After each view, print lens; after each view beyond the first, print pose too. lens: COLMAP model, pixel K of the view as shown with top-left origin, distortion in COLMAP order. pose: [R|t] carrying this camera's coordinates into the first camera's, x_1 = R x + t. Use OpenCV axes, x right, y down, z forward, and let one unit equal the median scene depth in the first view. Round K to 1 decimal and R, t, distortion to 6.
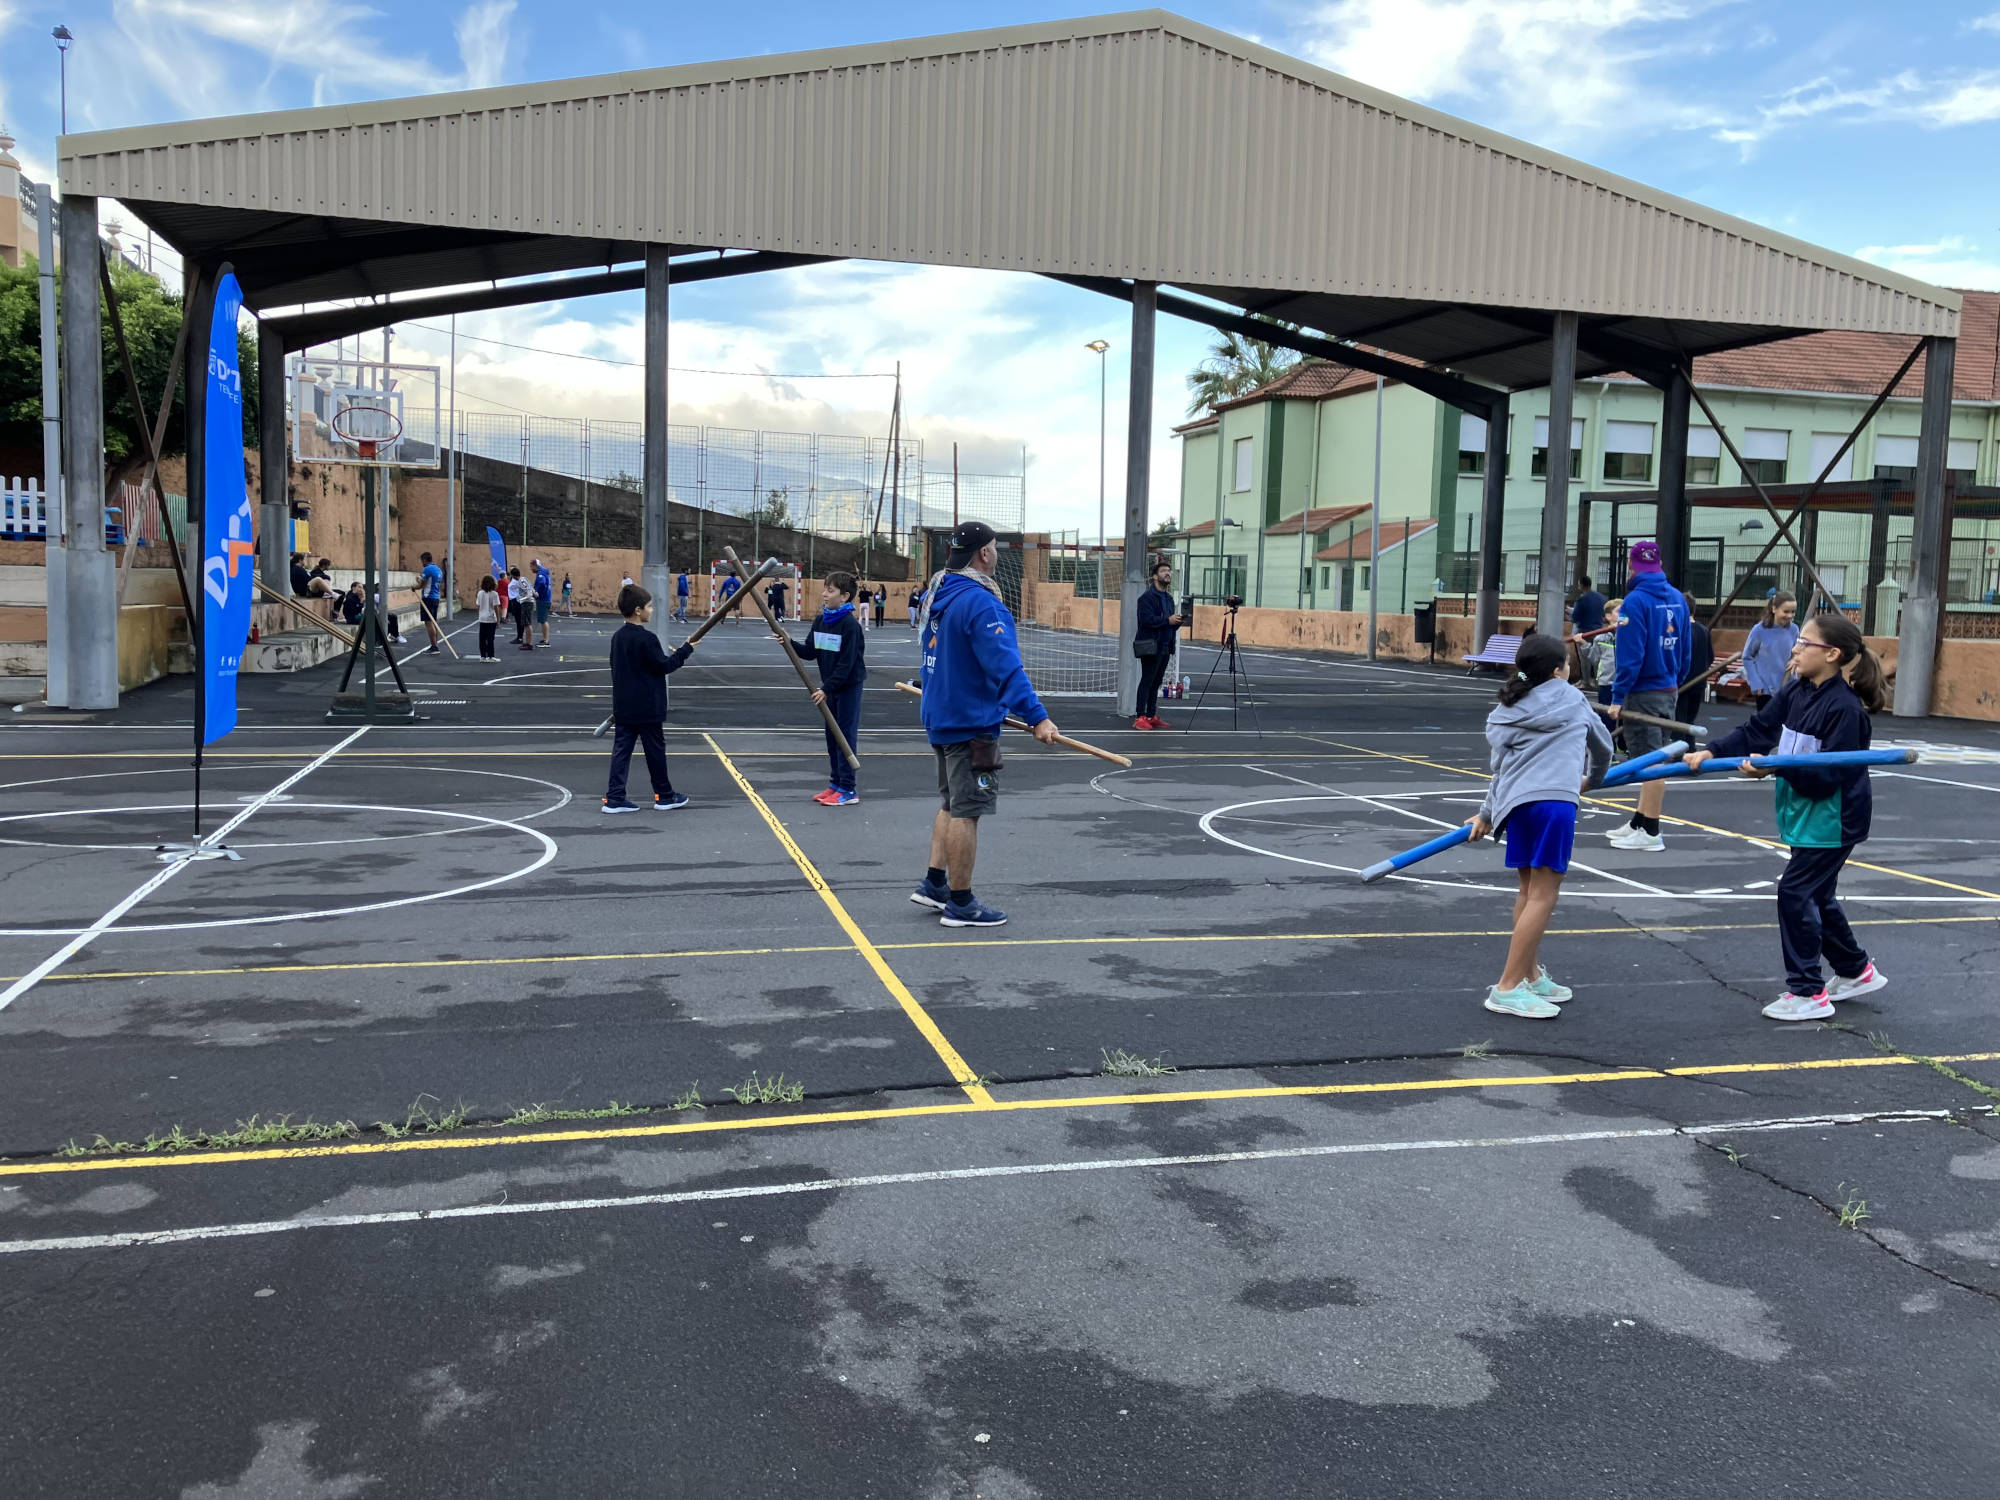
lens RADIAL K [[1655.3, 0, 993.3], [0, 1655.3, 732.5], [0, 0, 1]] dist [0.026923, -0.018879]
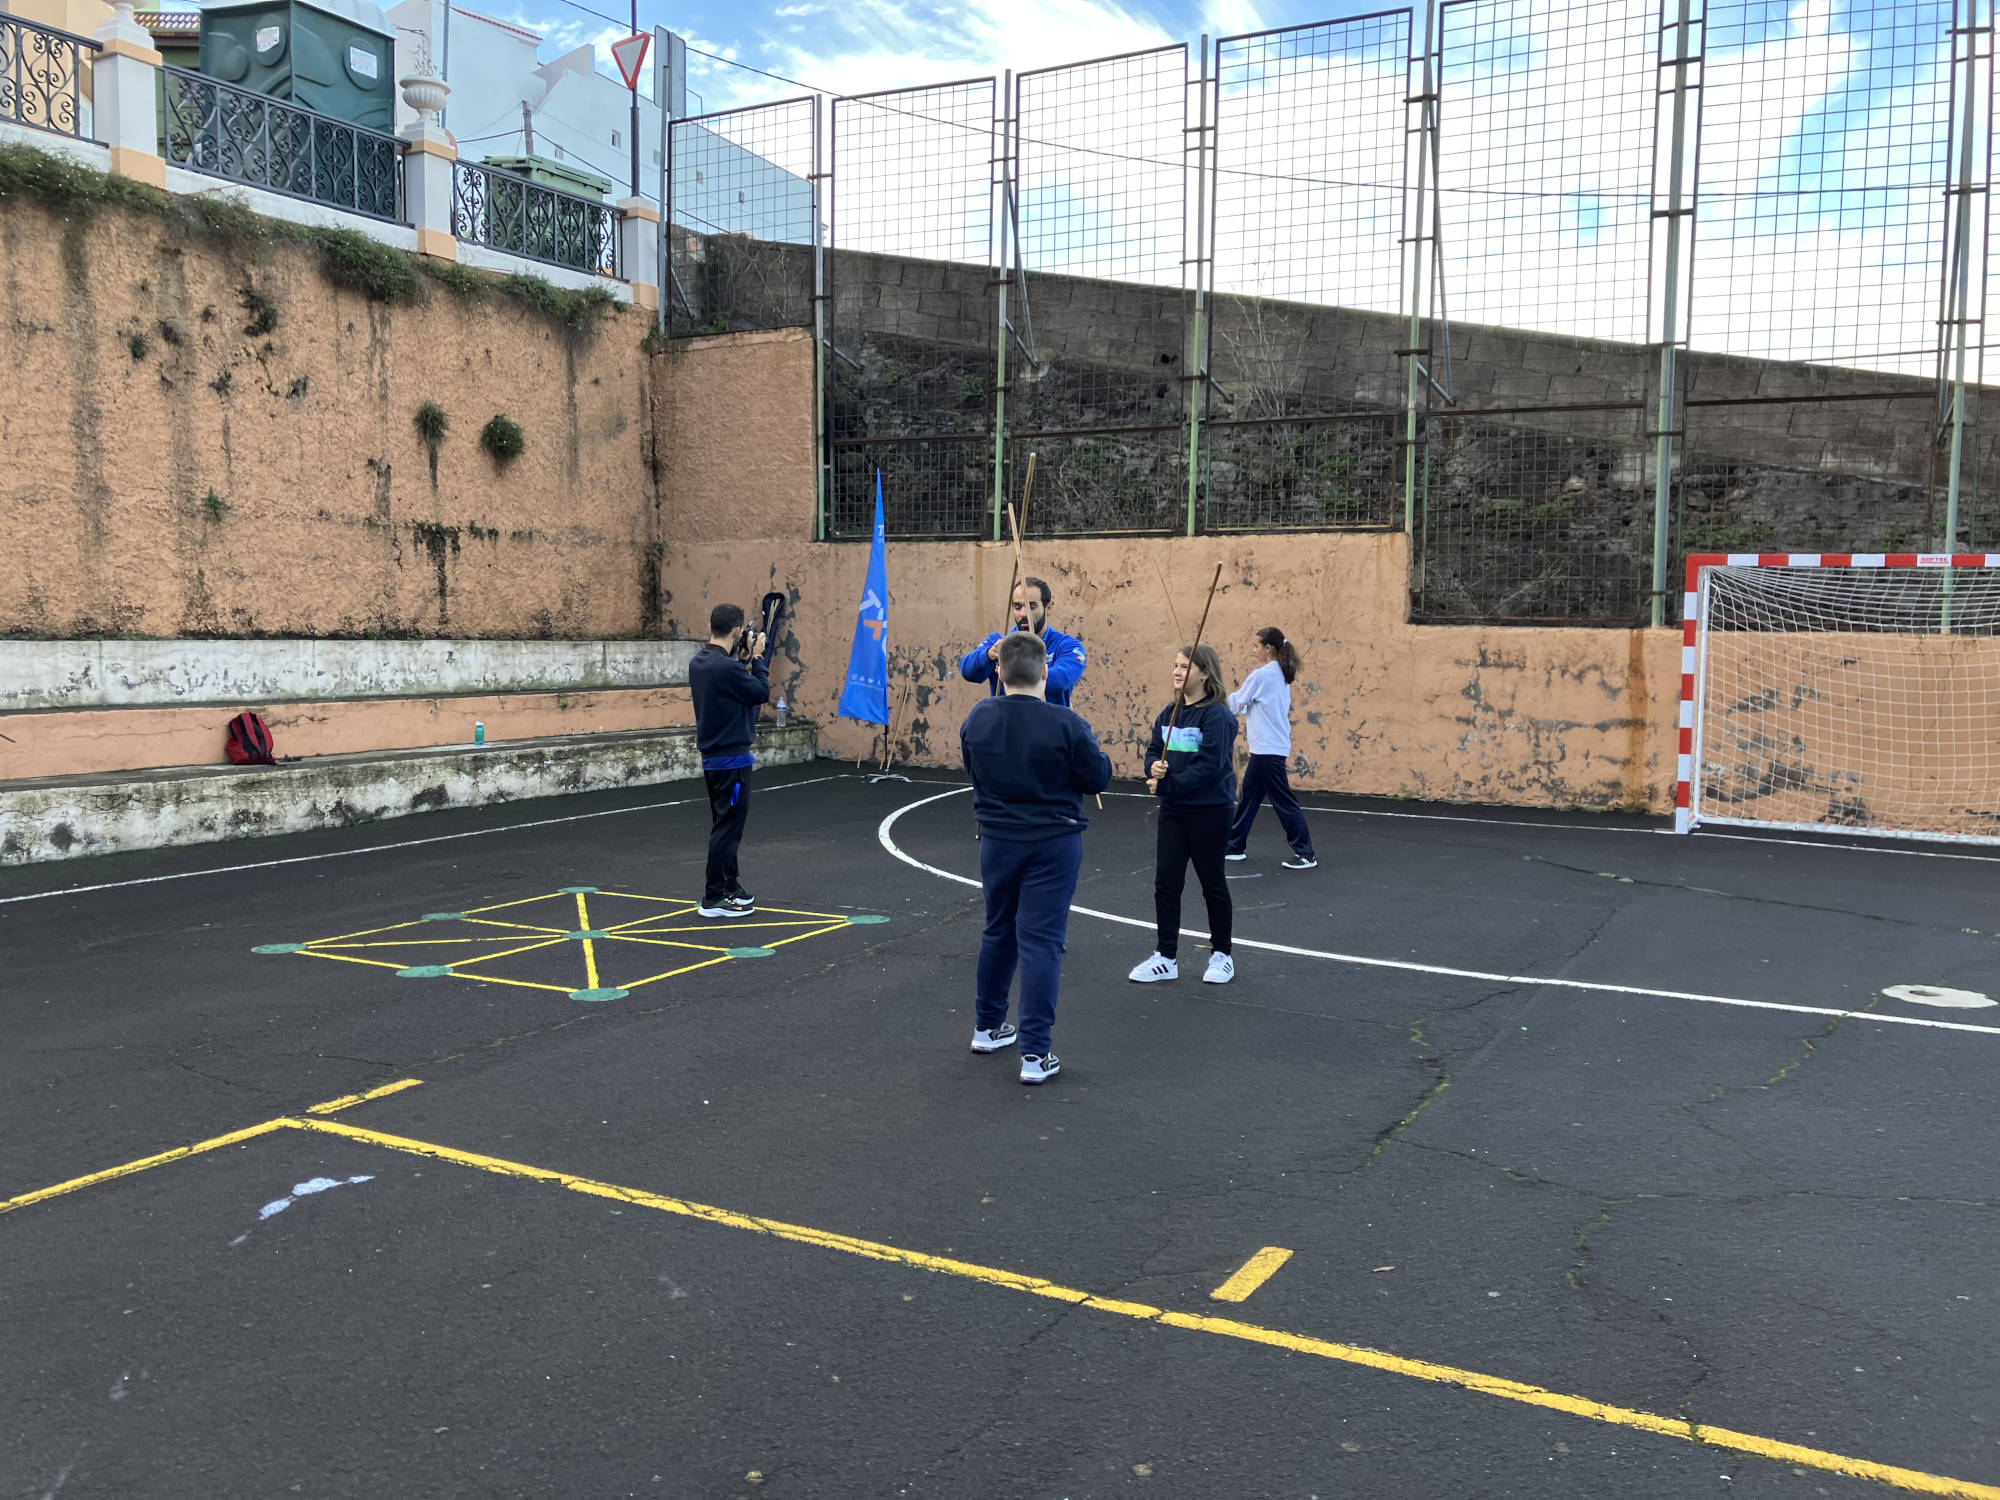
lens RADIAL K [[1631.6, 0, 1000.8], [0, 1631.6, 710.9], [0, 0, 1]] dist [0.058274, -0.114360]
pose [[0.734962, 0.011843, -0.678005, -0.093106], [-0.048617, 0.998195, -0.035266, -0.073150], [0.676363, 0.058882, 0.734211, 0.790496]]
